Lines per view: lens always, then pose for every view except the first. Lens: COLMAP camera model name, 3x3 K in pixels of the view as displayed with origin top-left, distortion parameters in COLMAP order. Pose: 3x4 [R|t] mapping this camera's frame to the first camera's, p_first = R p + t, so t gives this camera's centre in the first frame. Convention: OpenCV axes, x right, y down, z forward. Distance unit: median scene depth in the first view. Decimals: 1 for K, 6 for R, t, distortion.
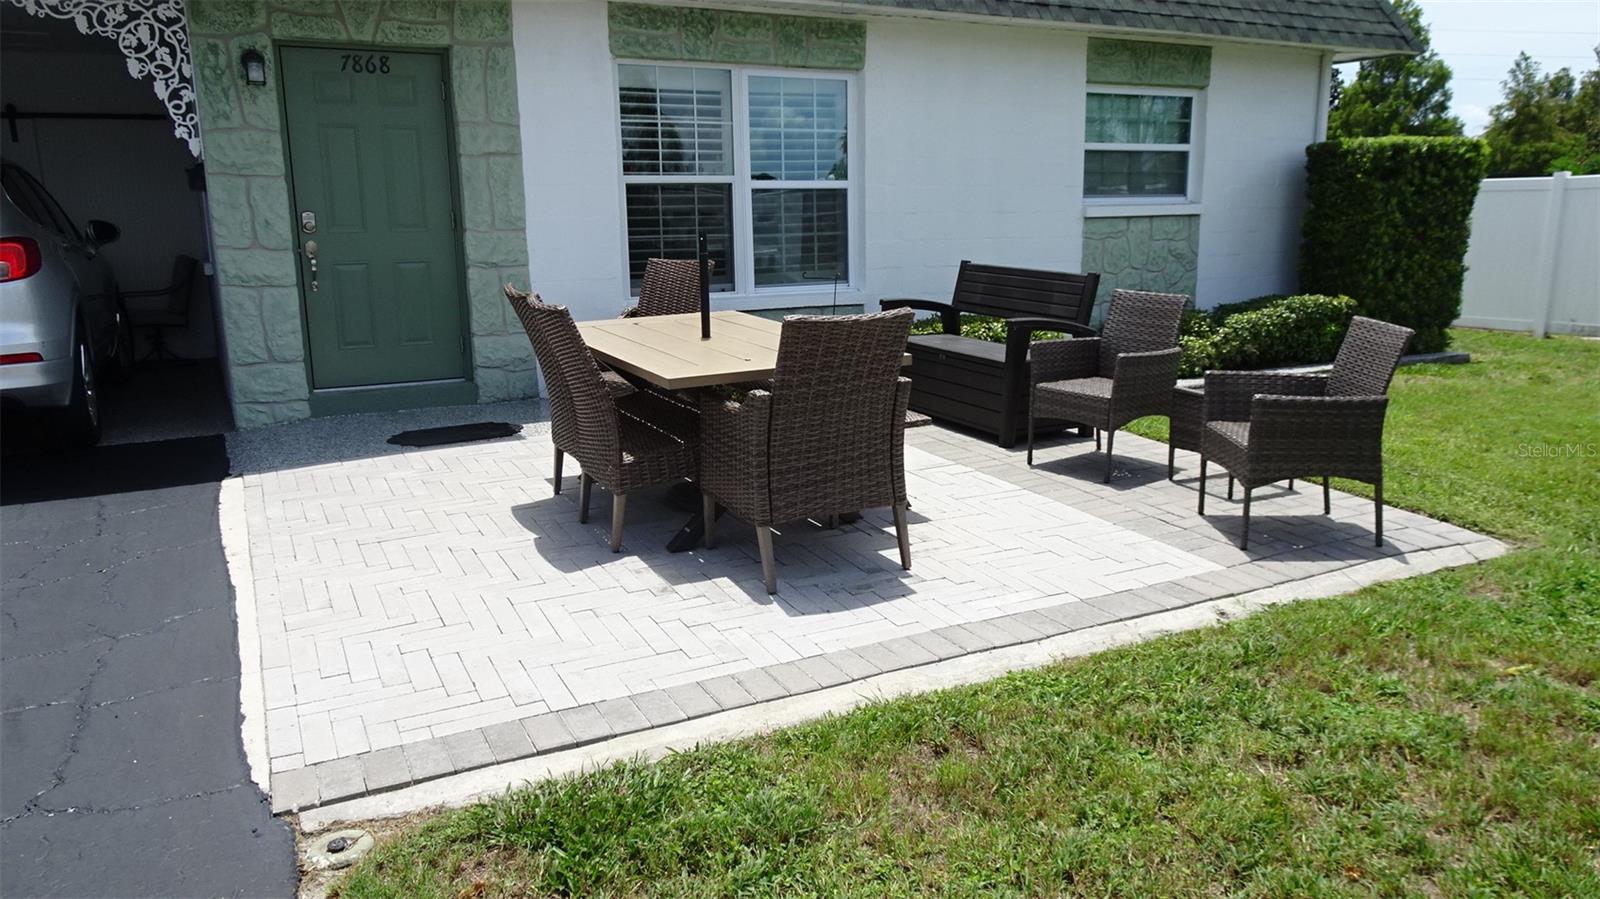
lens RADIAL K [[1140.0, 0, 806.5], [0, 1140.0, 446.8], [0, 0, 1]] dist [0.012851, -0.003466]
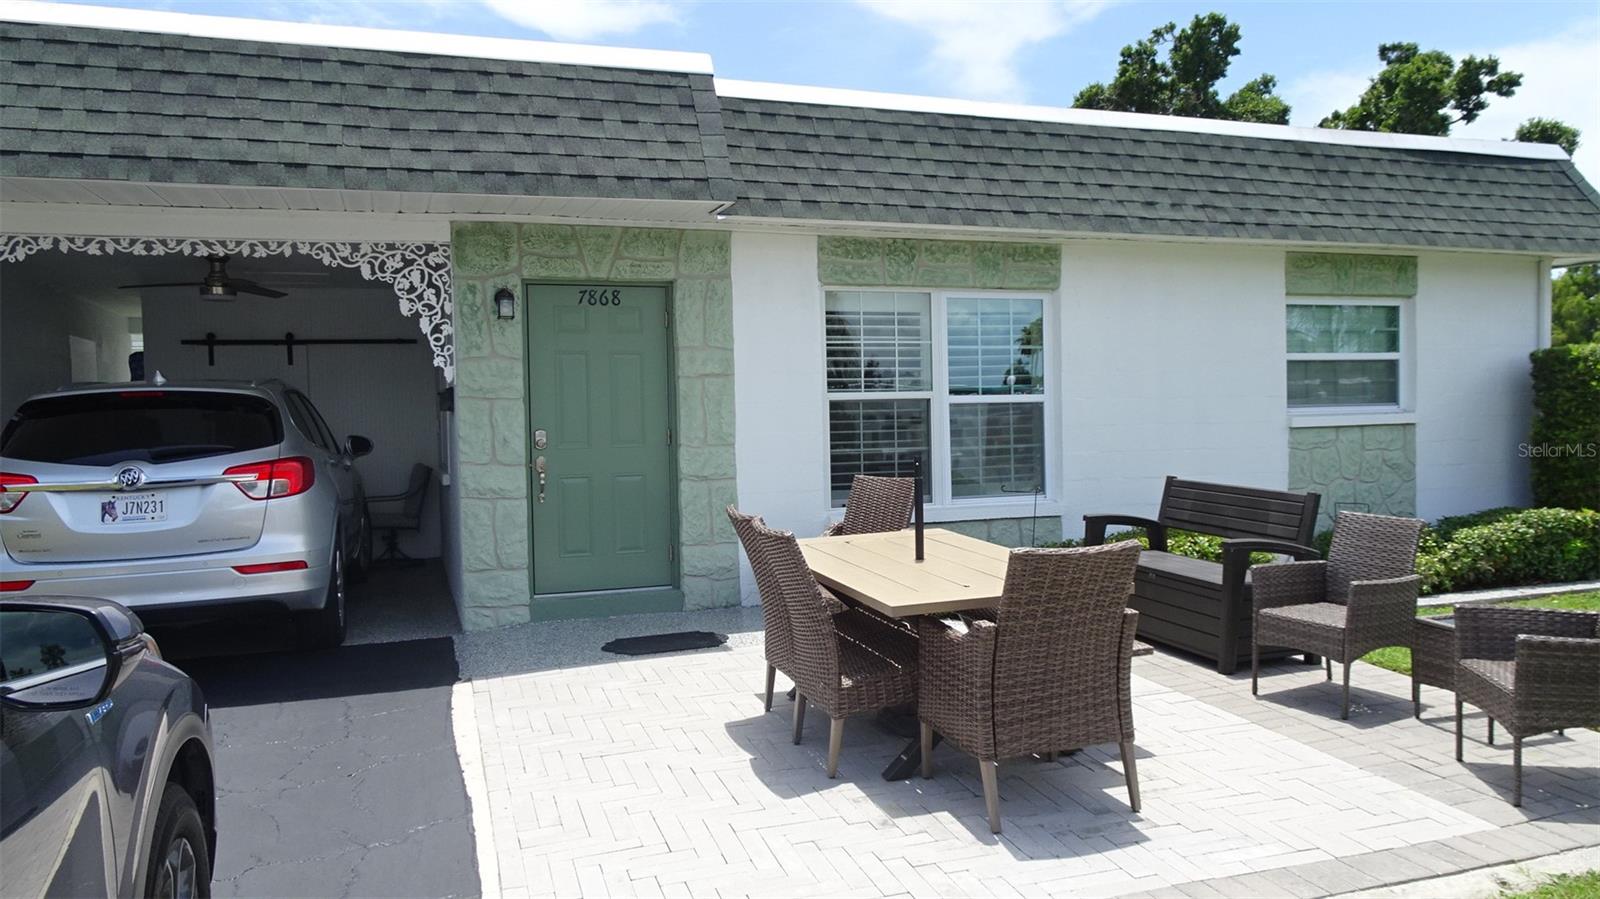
lens RADIAL K [[1140.0, 0, 806.5], [0, 1140.0, 446.8], [0, 0, 1]] dist [0.012851, -0.003466]
pose [[0.988656, -0.000197, -0.150197, -0.024951], [-0.025110, 0.985708, -0.166580, -0.016319], [0.148083, 0.168461, 0.974521, -0.013335]]
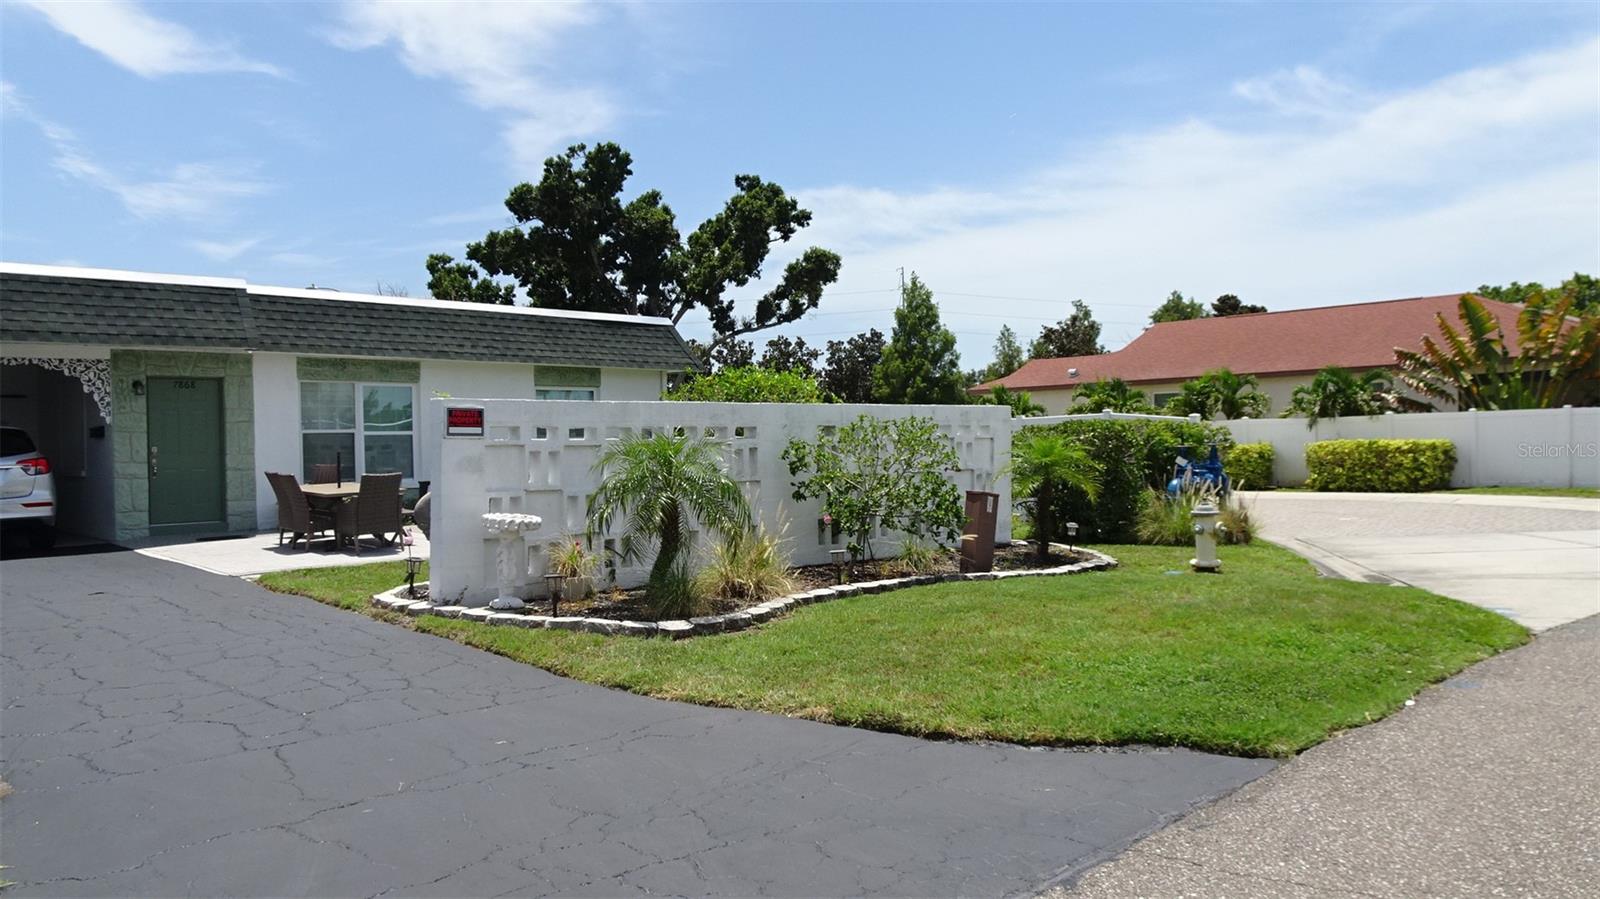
lens RADIAL K [[1174.6, 0, 800.0], [0, 1174.6, 449.5], [0, 0, 1]] dist [0.027543, -0.001122]
pose [[0.961697, -0.003524, 0.274092, 0.161379], [0.056902, 0.980702, -0.187043, 0.321611], [-0.268144, 0.195475, 0.943339, -1.604219]]
